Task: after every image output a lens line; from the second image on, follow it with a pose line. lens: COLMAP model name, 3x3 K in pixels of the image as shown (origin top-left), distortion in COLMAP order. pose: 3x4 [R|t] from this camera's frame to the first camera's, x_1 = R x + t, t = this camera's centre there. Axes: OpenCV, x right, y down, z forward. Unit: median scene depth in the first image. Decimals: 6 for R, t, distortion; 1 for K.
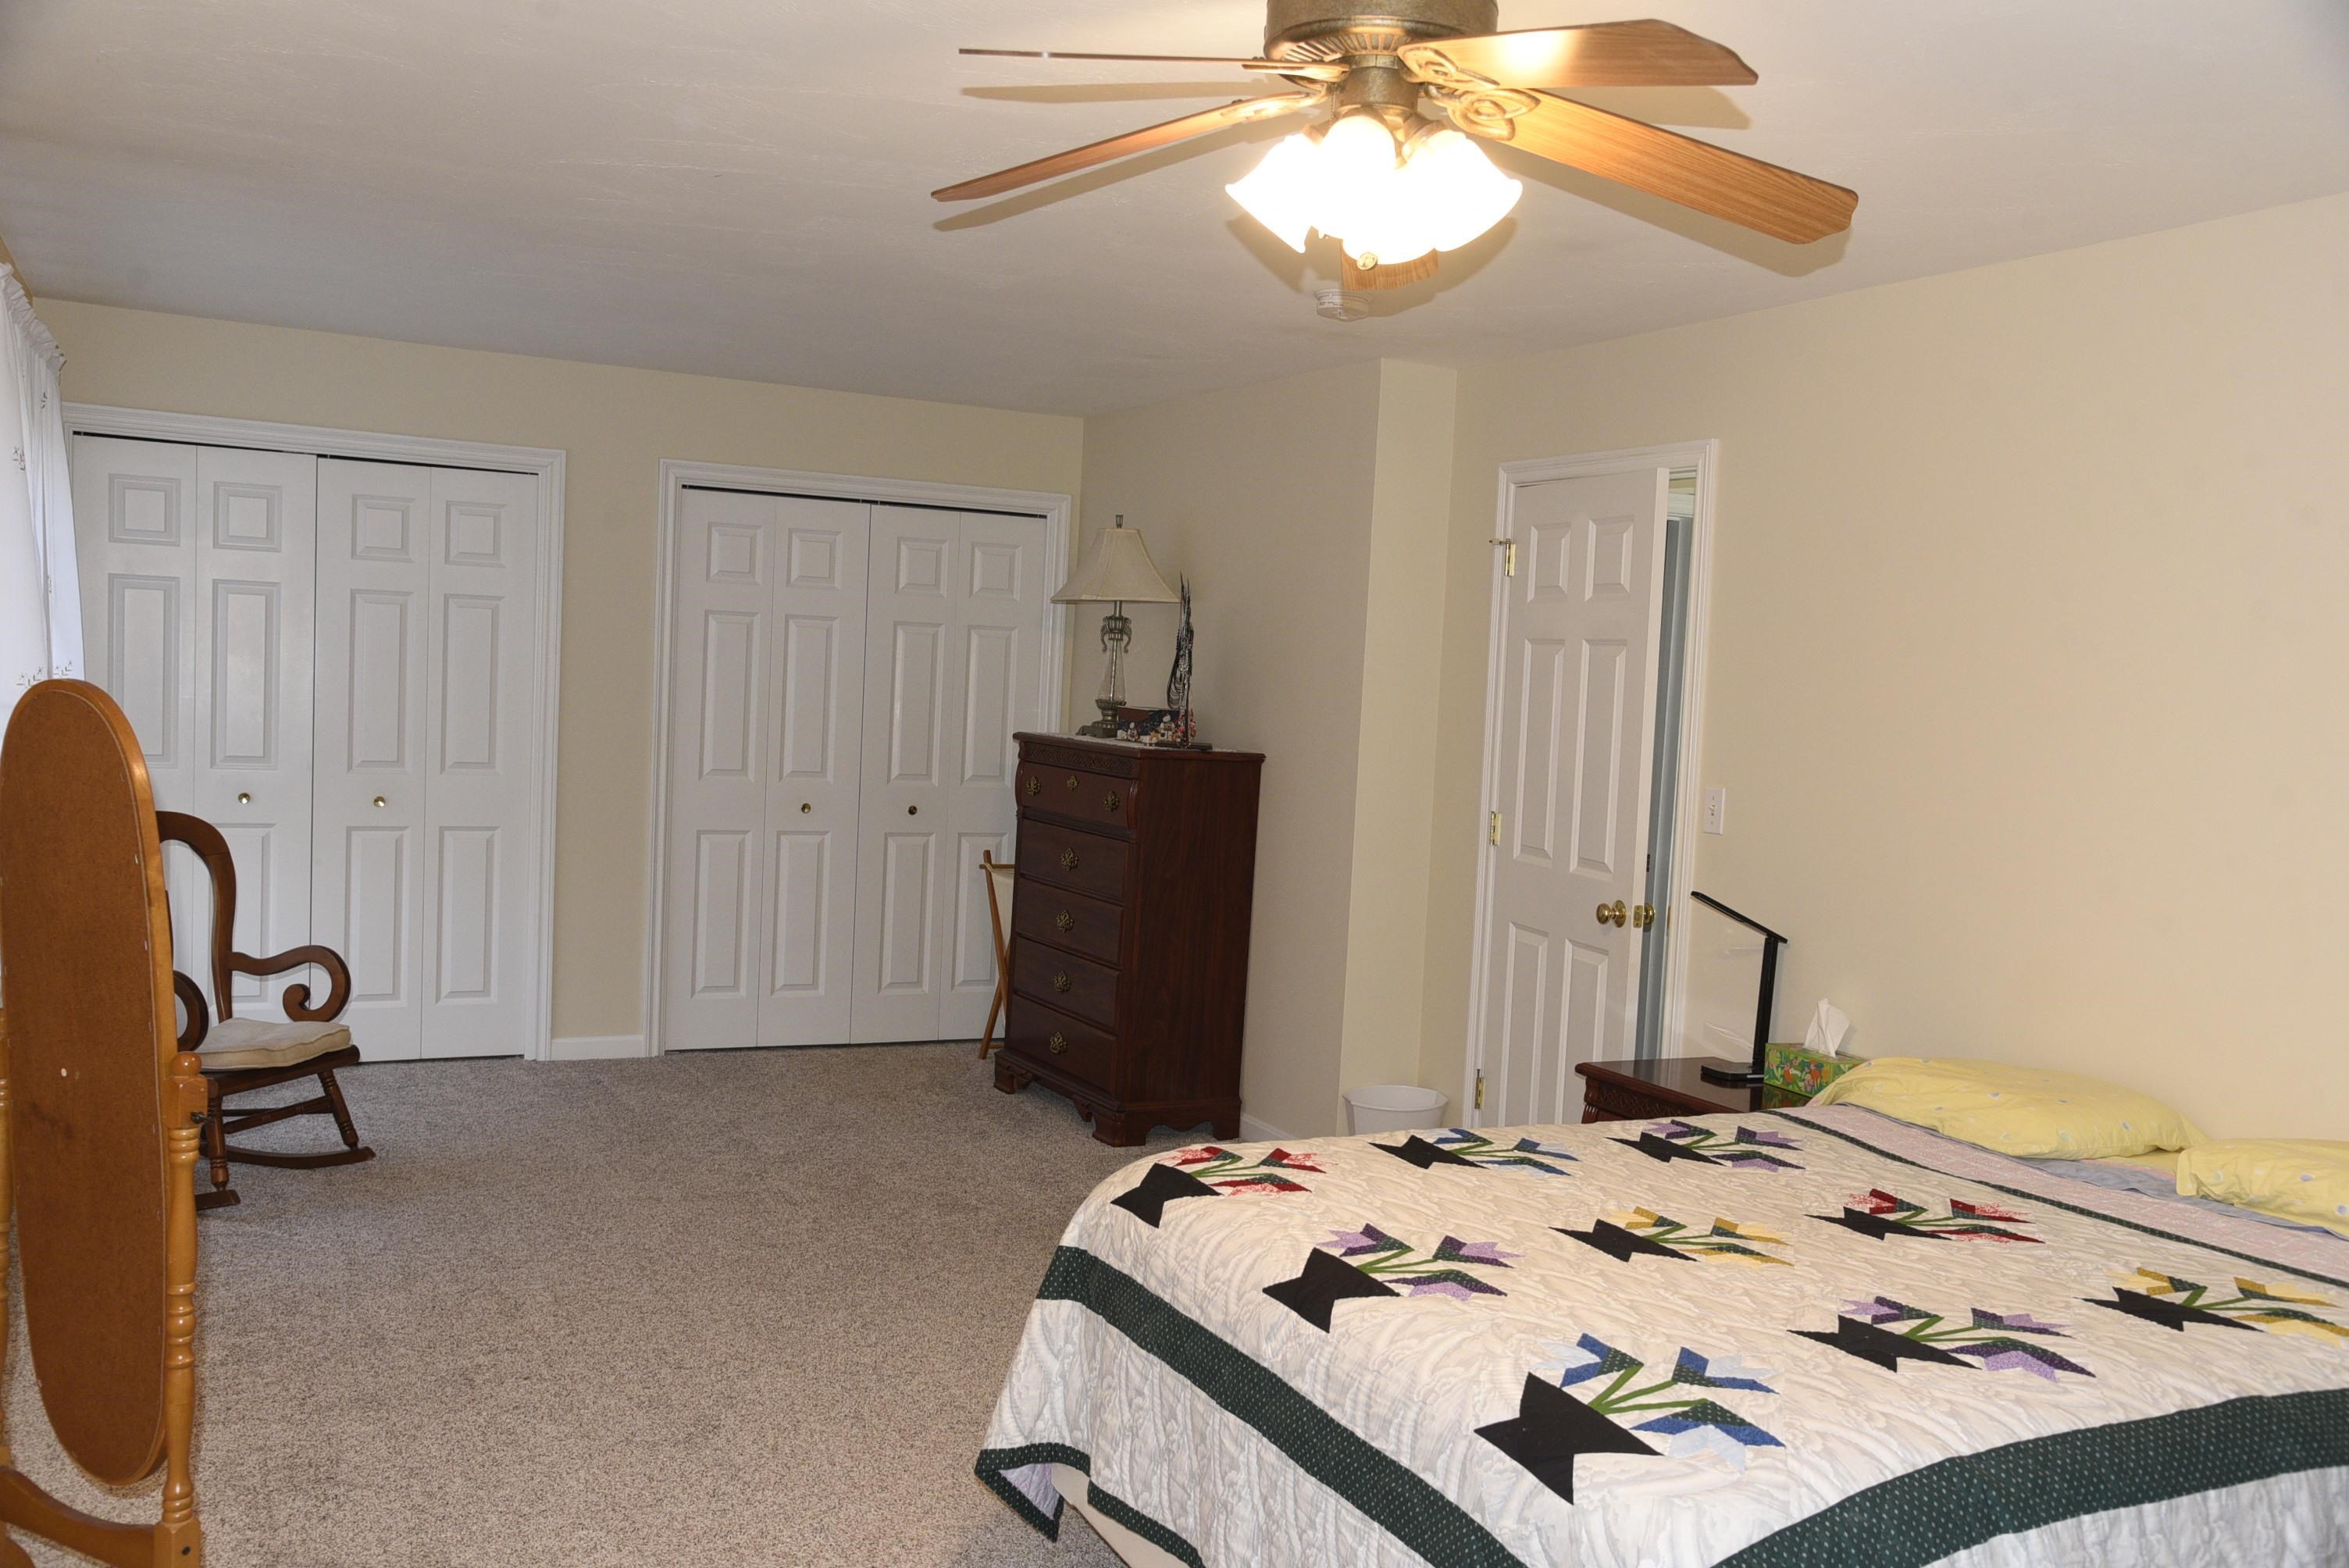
lens RADIAL K [[2003.7, 0, 1173.9], [0, 2003.7, 785.8], [0, 0, 1]] dist [-0.034619, 0.099389]
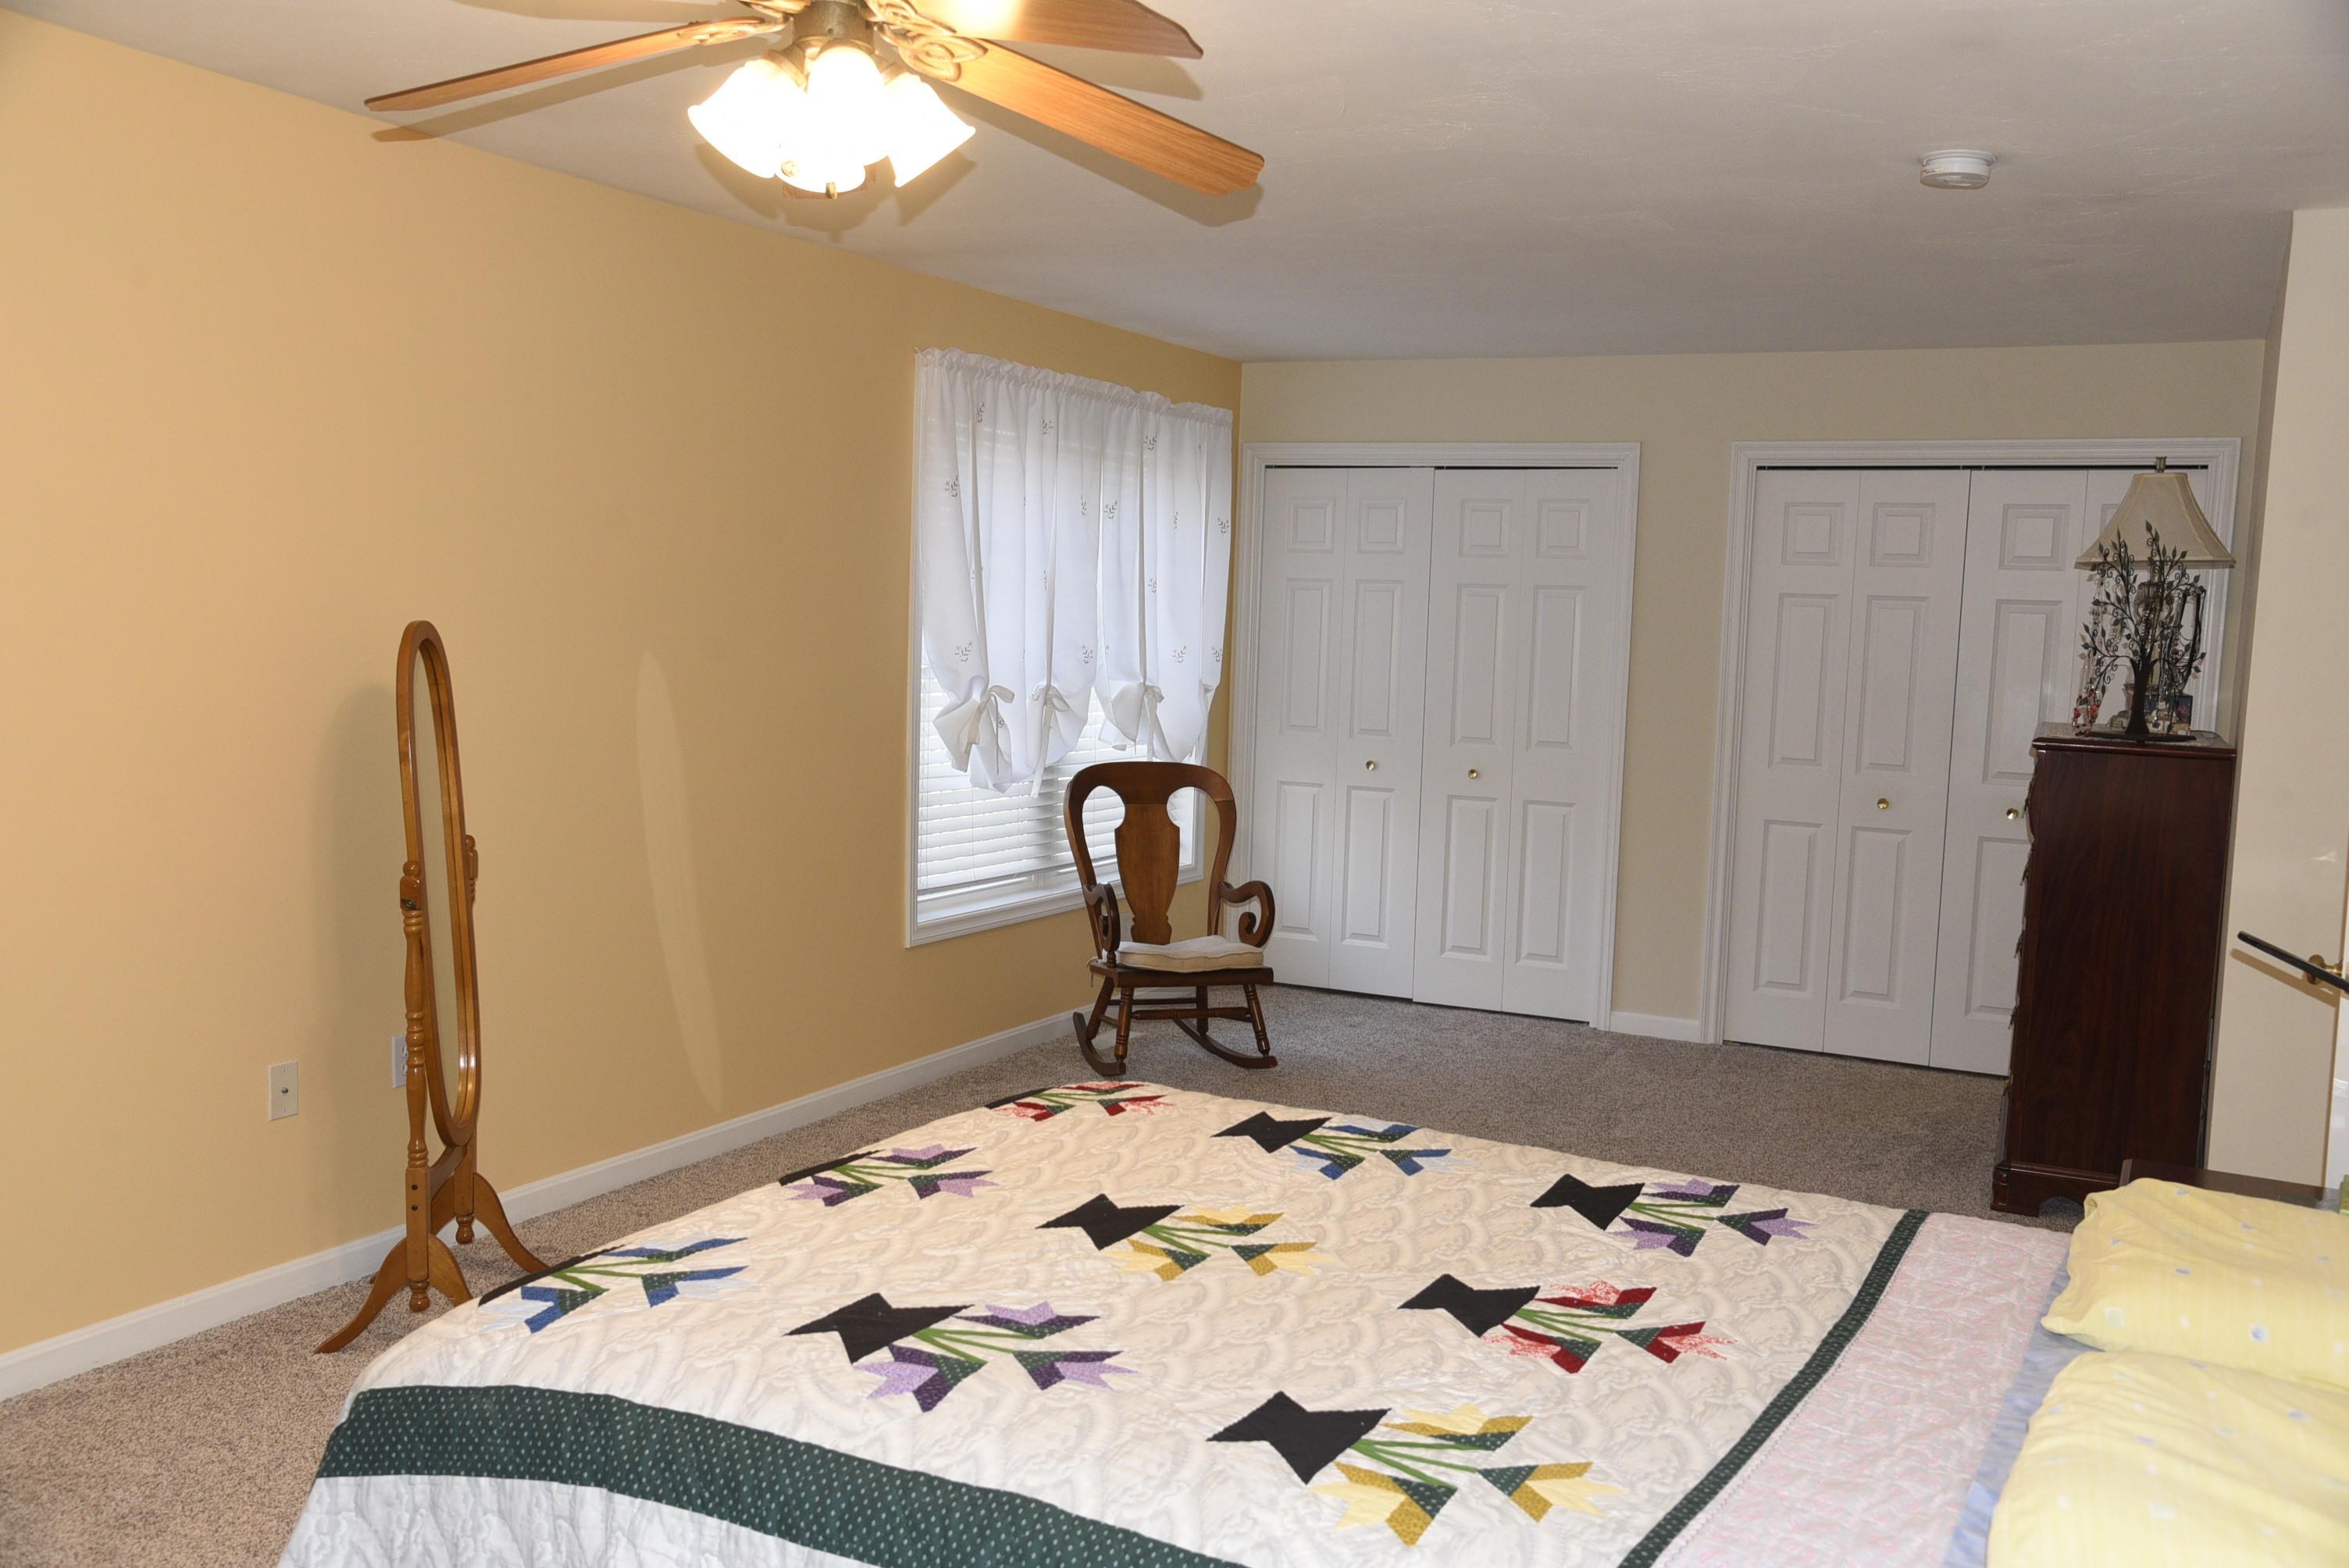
lens RADIAL K [[2003.7, 0, 1176.2], [0, 2003.7, 788.5], [0, 0, 1]] dist [-0.034619, 0.099389]
pose [[0.586904, 0.040108, -0.808663, 0.504535], [-0.050857, 0.998626, 0.012619, 0.012462], [0.808058, 0.033719, 0.588137, 0.260711]]
